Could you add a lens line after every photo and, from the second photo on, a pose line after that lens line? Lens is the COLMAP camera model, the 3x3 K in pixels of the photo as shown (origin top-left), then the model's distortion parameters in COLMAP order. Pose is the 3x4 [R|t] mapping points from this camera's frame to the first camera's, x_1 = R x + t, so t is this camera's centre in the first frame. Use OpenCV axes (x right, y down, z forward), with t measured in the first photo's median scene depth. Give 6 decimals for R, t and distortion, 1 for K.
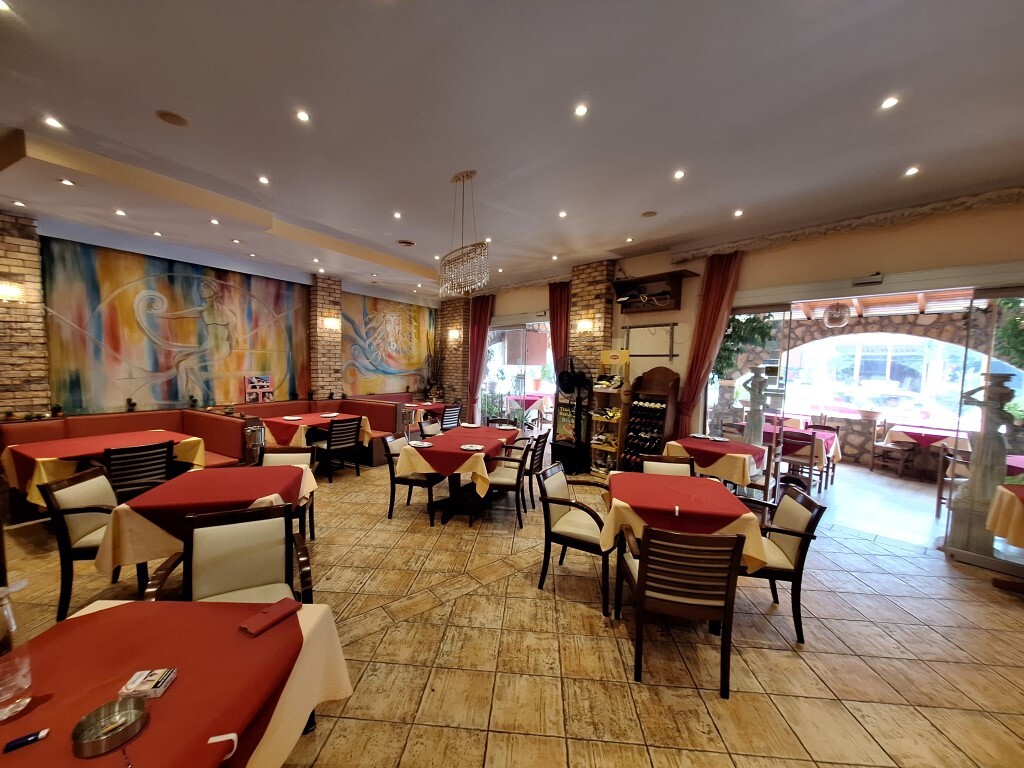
lens RADIAL K [[406.6, 0, 505.9], [0, 406.6, 392.0], [0, 0, 1]] dist [0.000486, -0.000057]
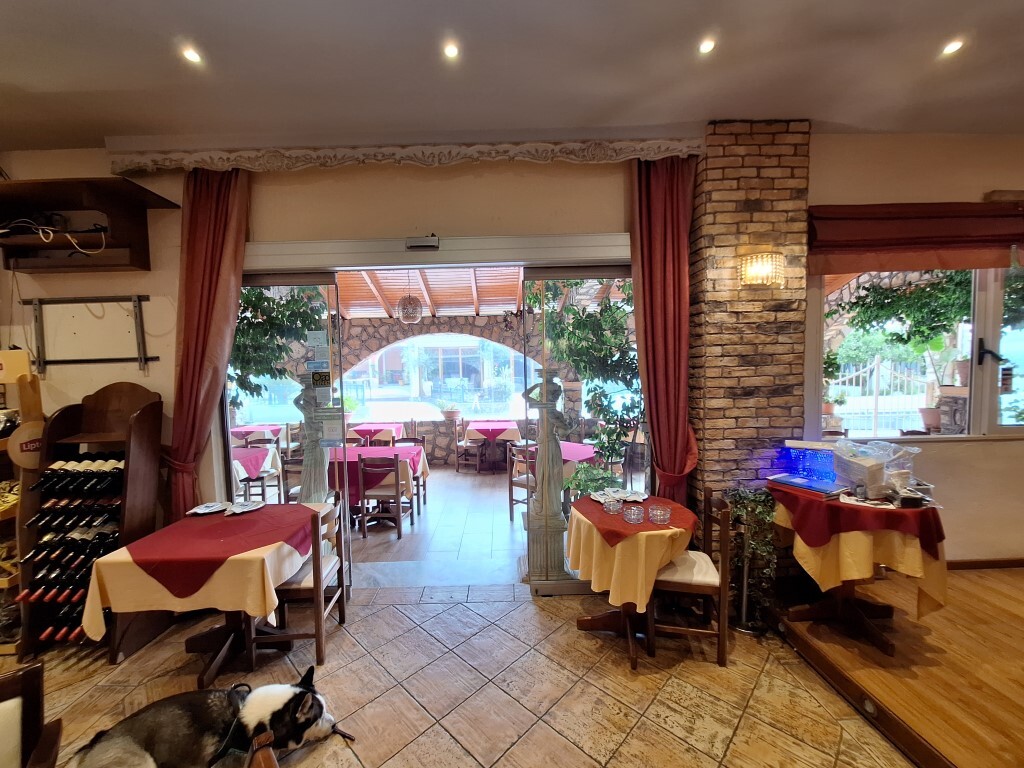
lens RADIAL K [[406.6, 0, 505.9], [0, 406.6, 392.0], [0, 0, 1]] dist [0.000486, -0.000057]
pose [[0.648986, -0.084382, 0.756106, 0.299869], [0.097630, 0.994850, 0.027228, -0.017713], [-0.754510, 0.056148, 0.653882, 0.312189]]
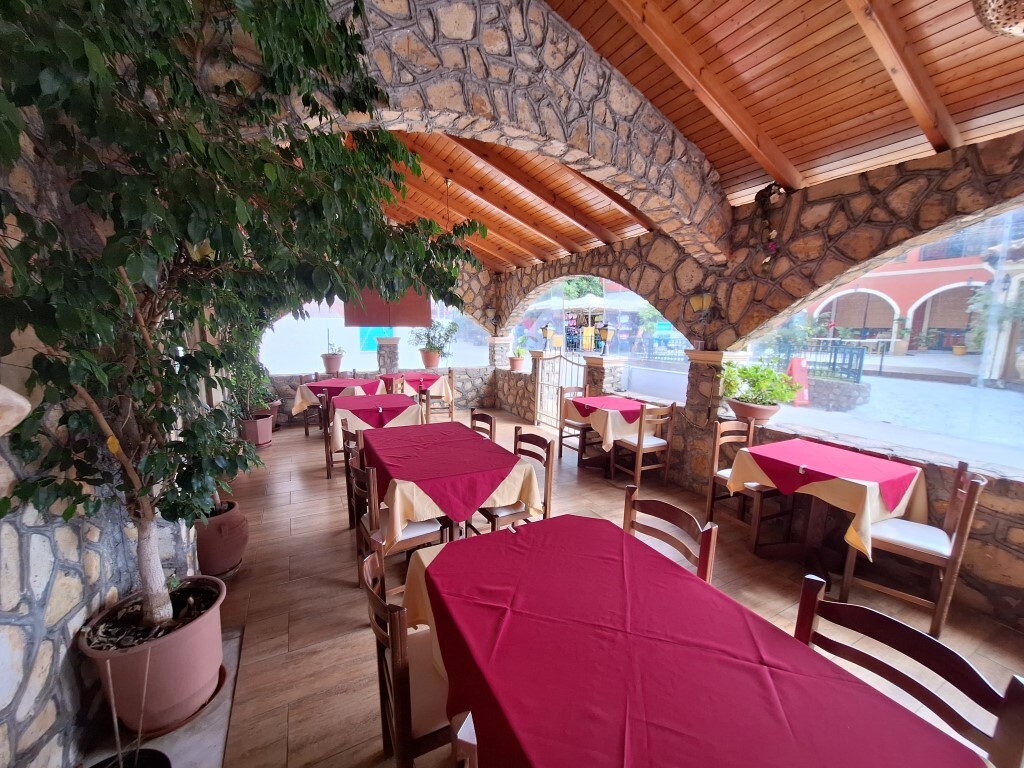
lens RADIAL K [[406.6, 0, 505.9], [0, 406.6, 392.0], [0, 0, 1]] dist [0.000486, -0.000057]
pose [[0.973352, 0.017576, -0.228644, 0.717149], [-0.000765, 0.997302, 0.073407, -0.028409], [0.229317, -0.071276, 0.970739, 0.883198]]
